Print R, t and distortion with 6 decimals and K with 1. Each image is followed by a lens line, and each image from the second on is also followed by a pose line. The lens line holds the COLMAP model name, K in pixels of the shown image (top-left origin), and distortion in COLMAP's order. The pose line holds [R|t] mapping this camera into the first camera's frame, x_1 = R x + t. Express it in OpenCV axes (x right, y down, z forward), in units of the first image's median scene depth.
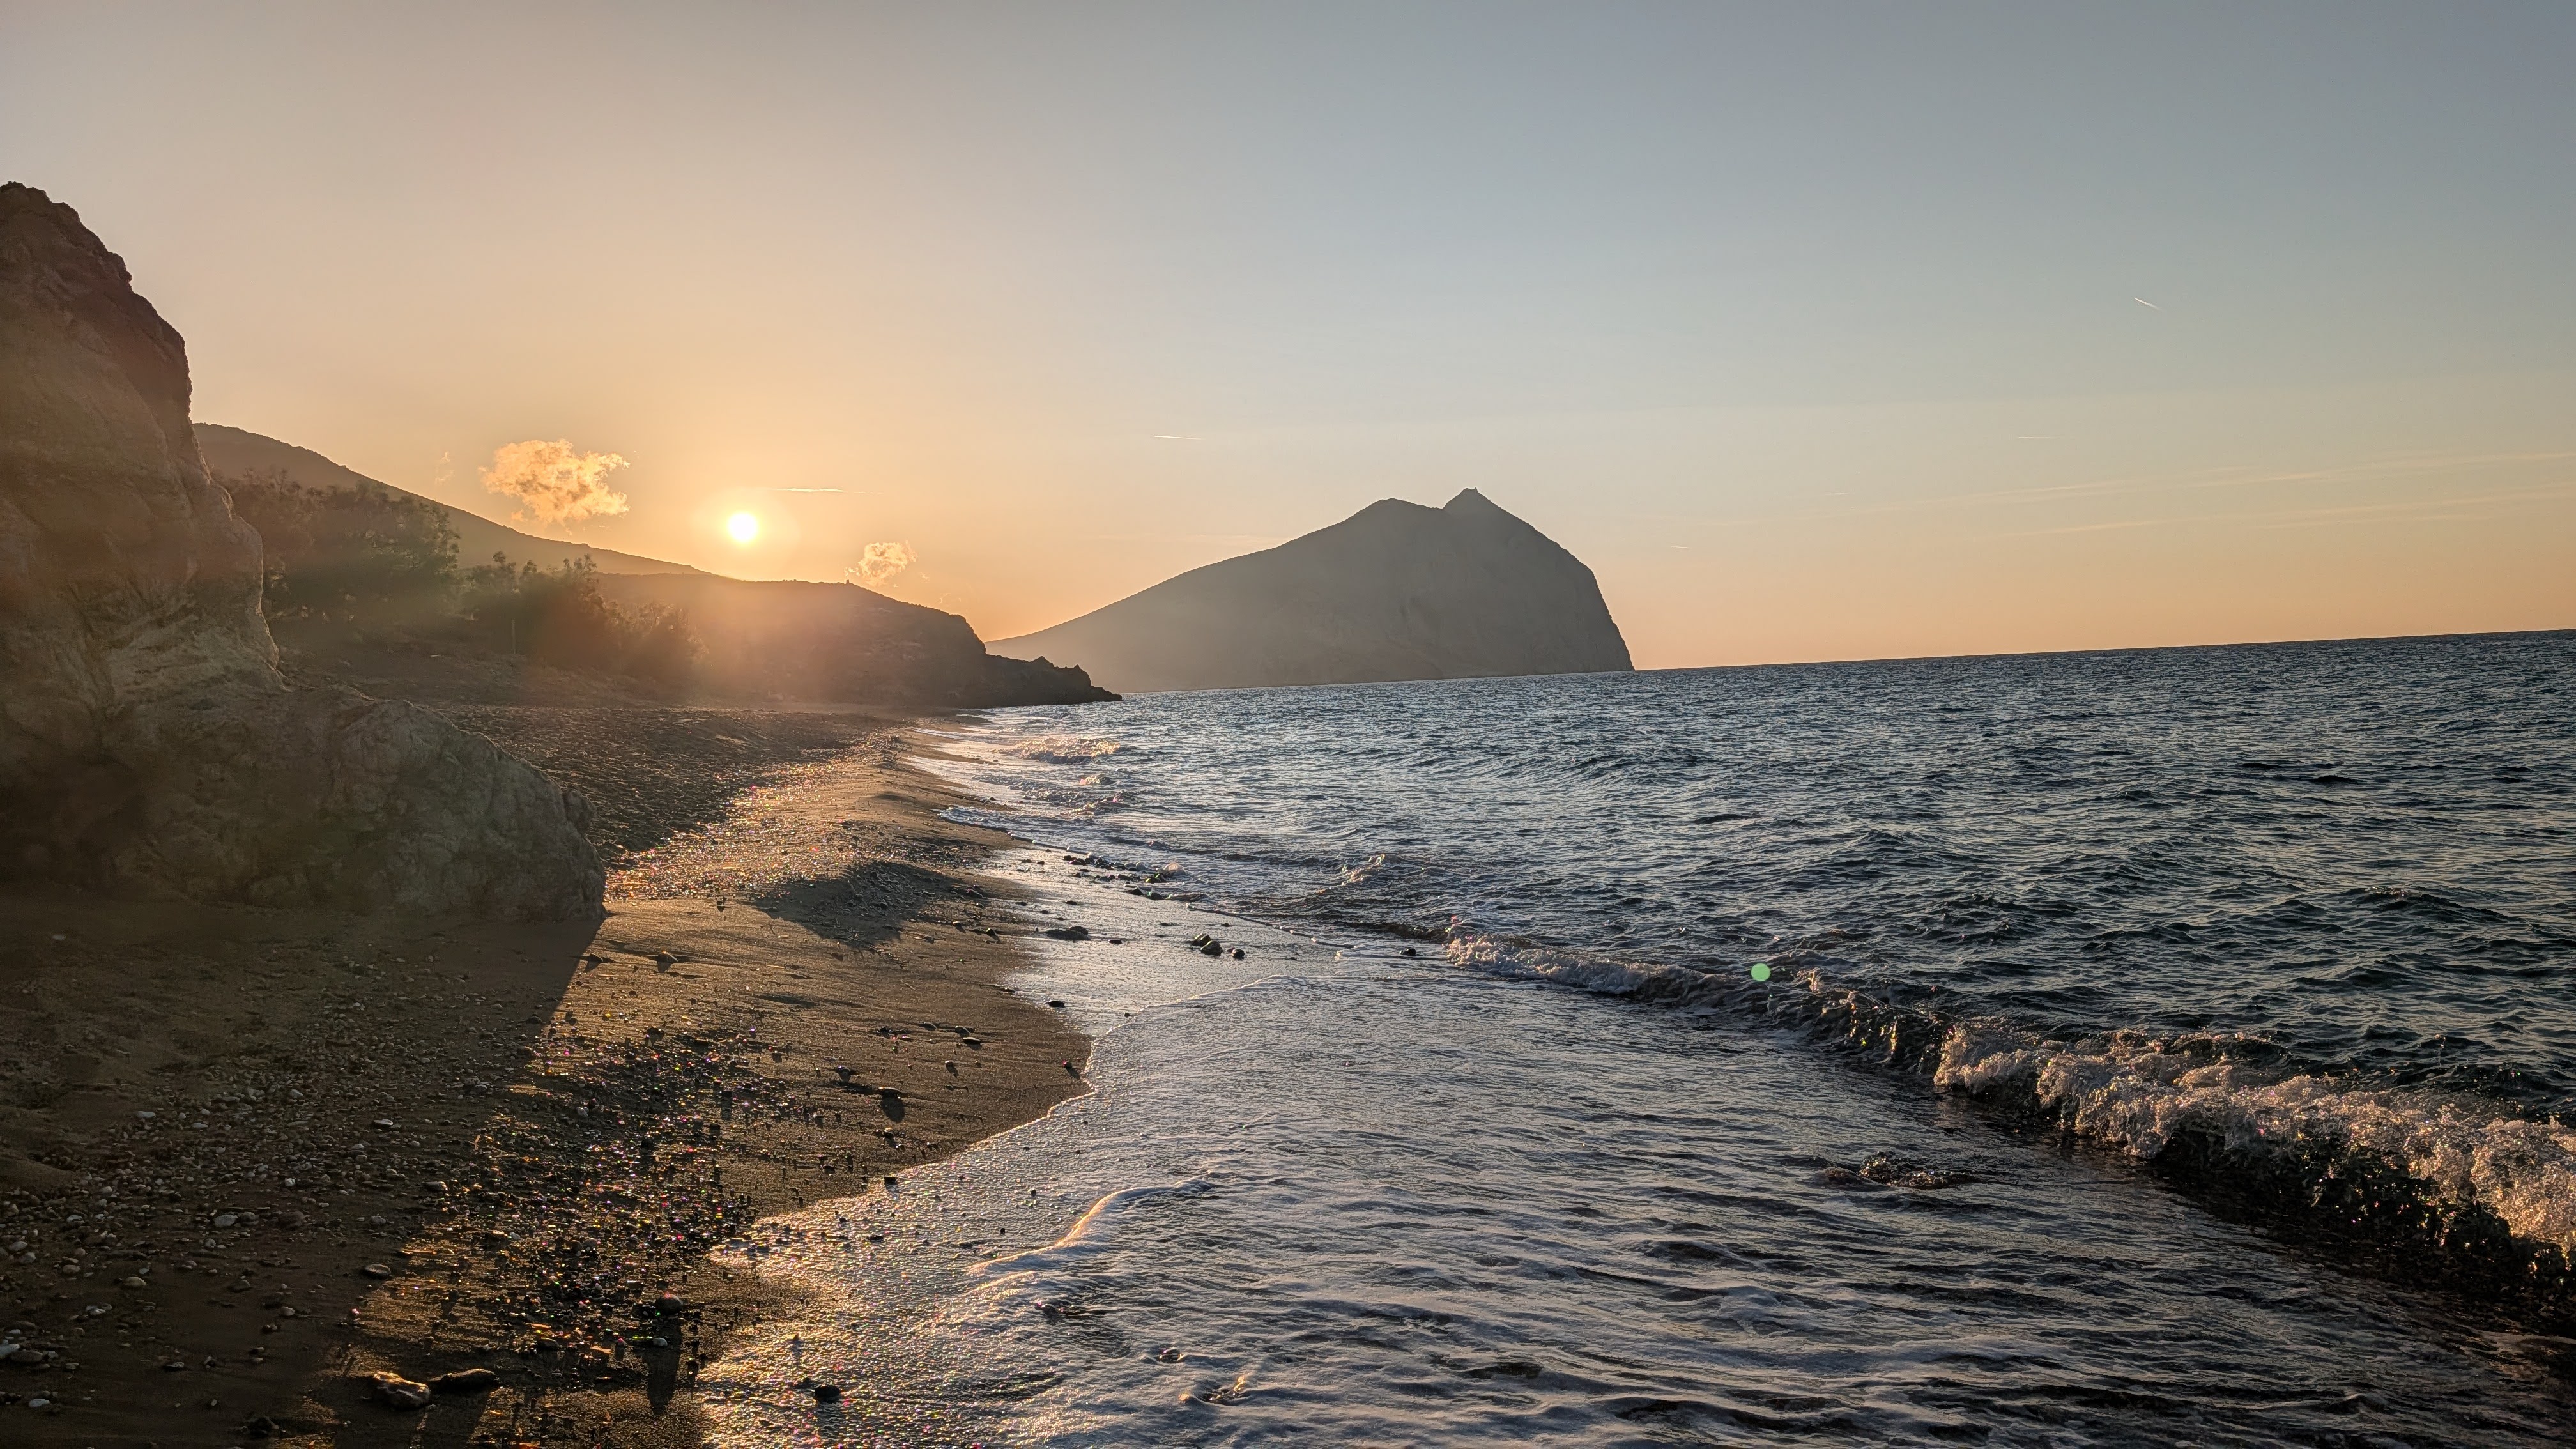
lens RADIAL K [[1724.1, 0, 1288.0], [0, 1724.1, 724.5], [0, 0, 1]] dist [-0.026973, 0.000833]
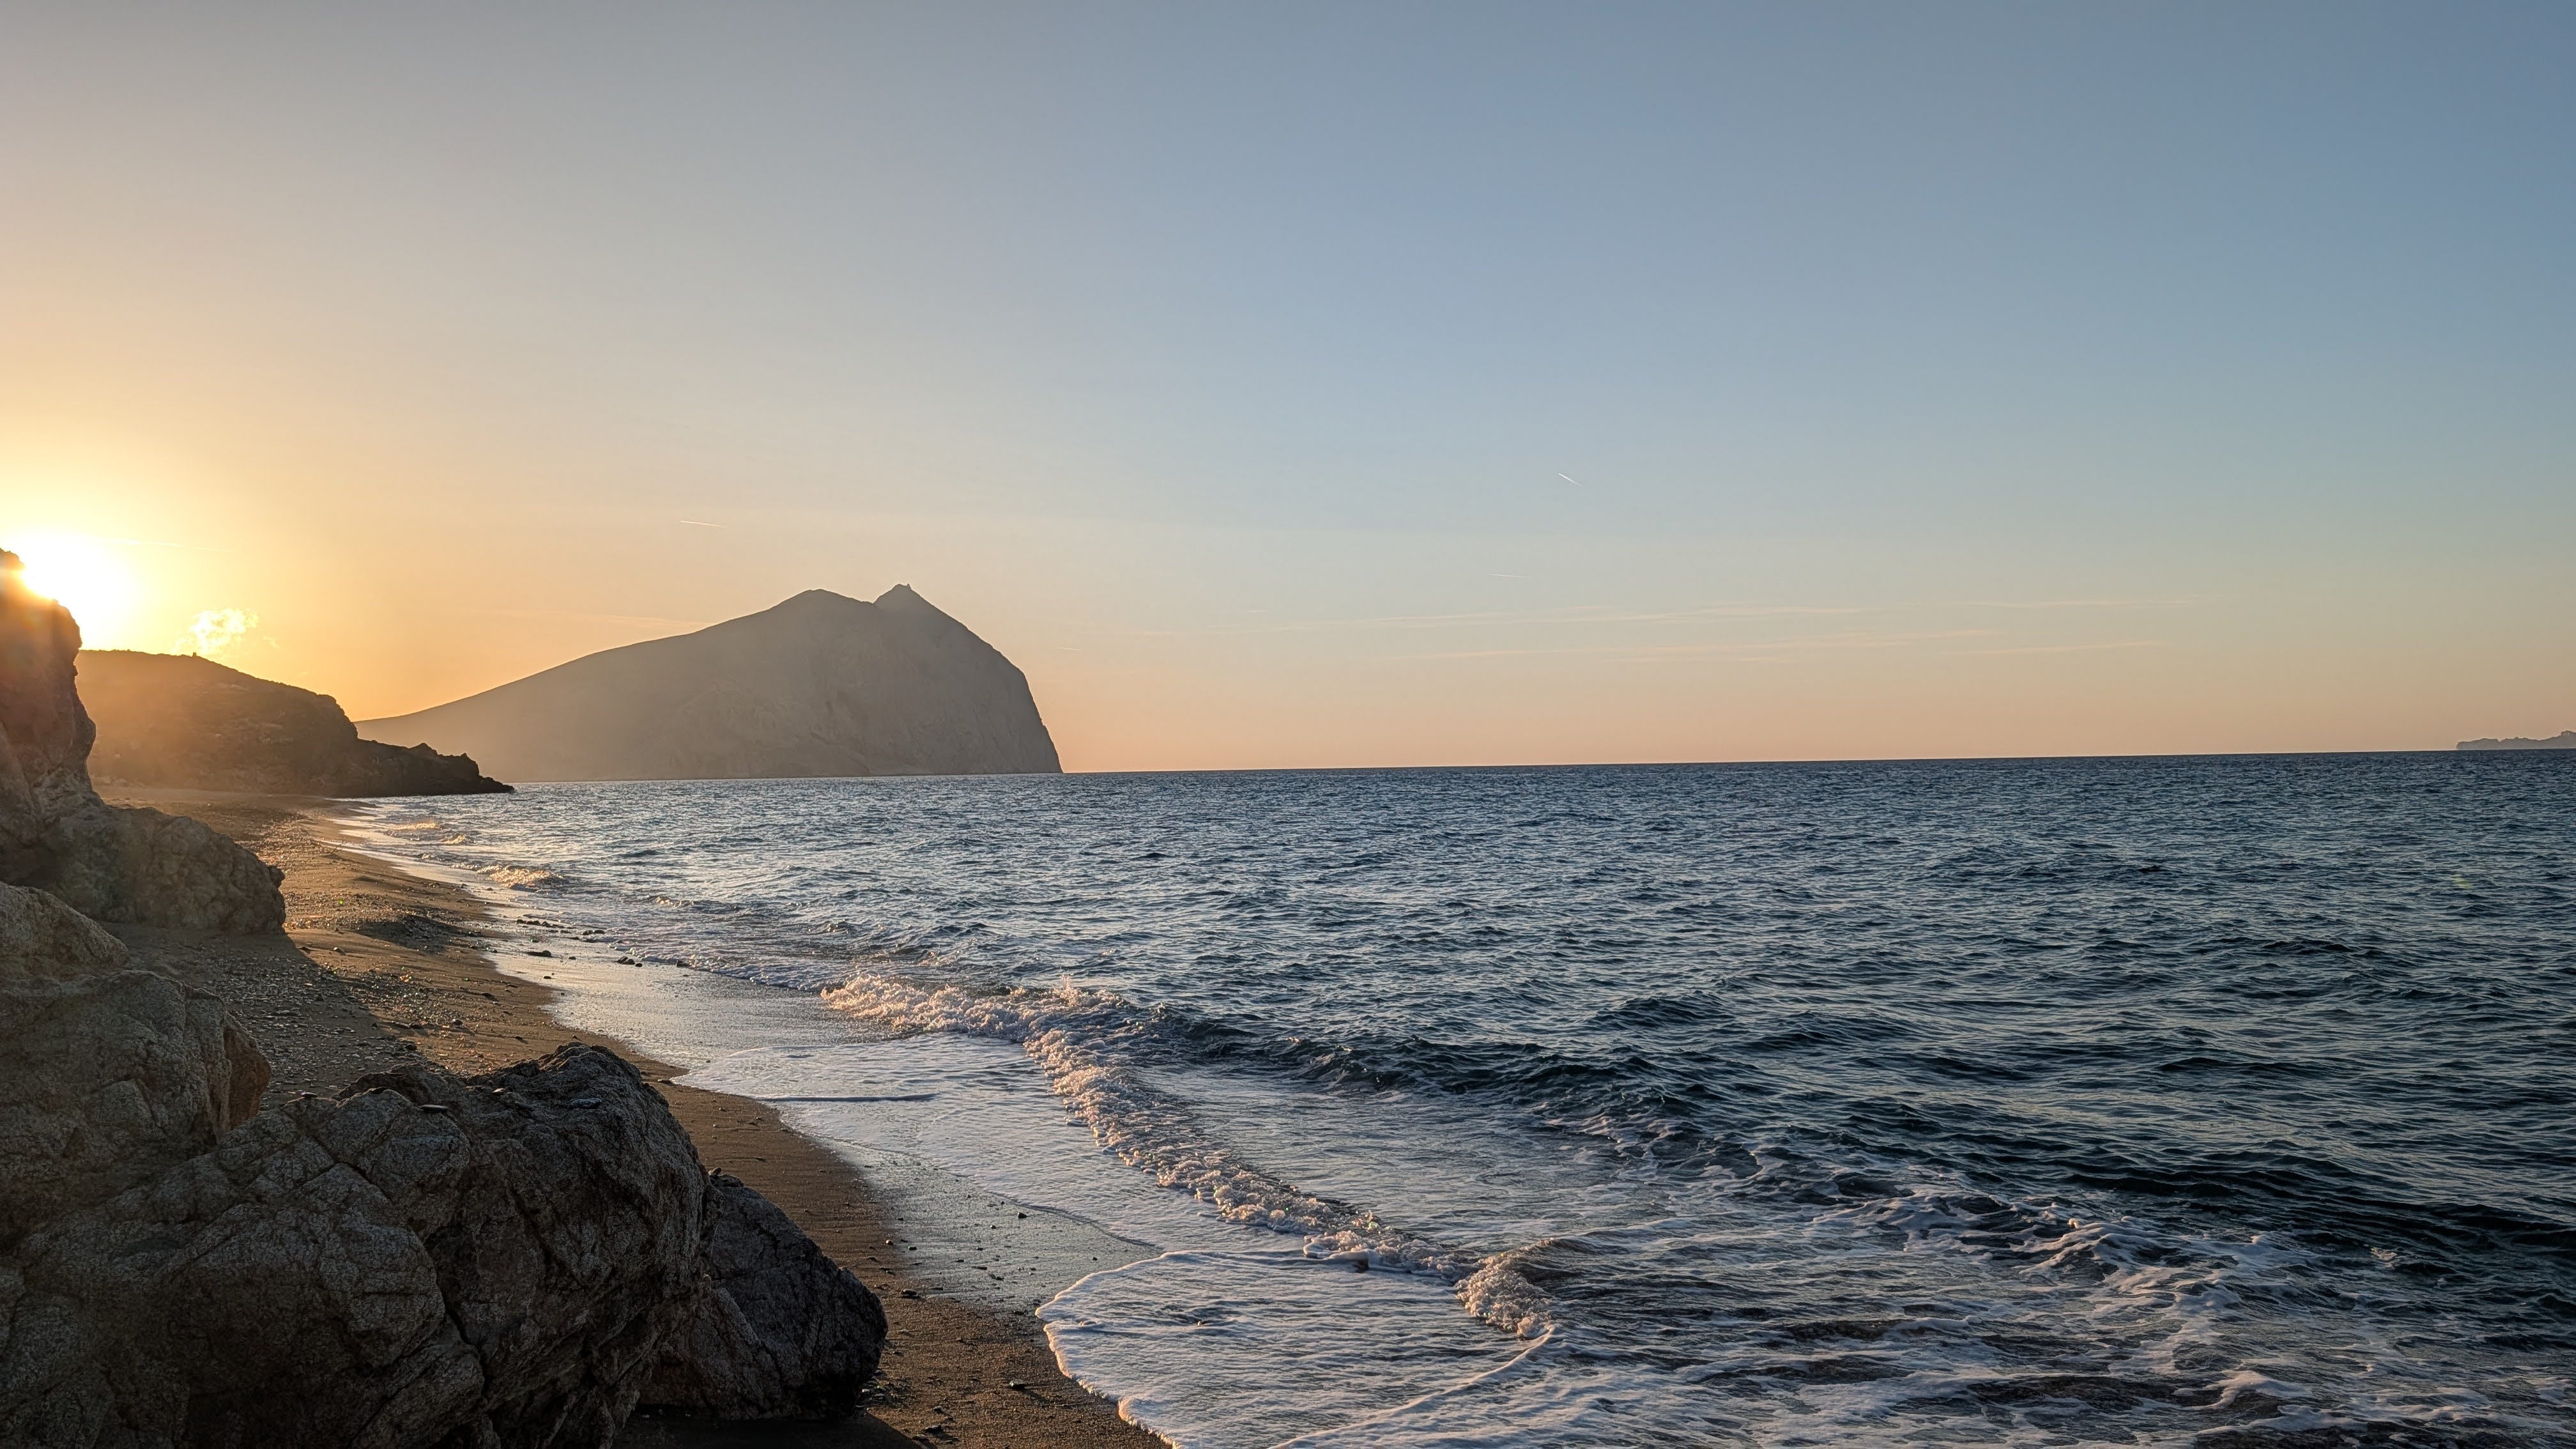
lens RADIAL K [[1724.1, 0, 1288.0], [0, 1724.1, 724.5], [0, 0, 1]] dist [-0.026973, 0.000833]
pose [[0.946316, 0.033786, 0.321472, 0.026127], [-0.014893, 0.998024, -0.061050, -0.017768], [-0.322899, 0.052985, 0.944949, -1.162618]]
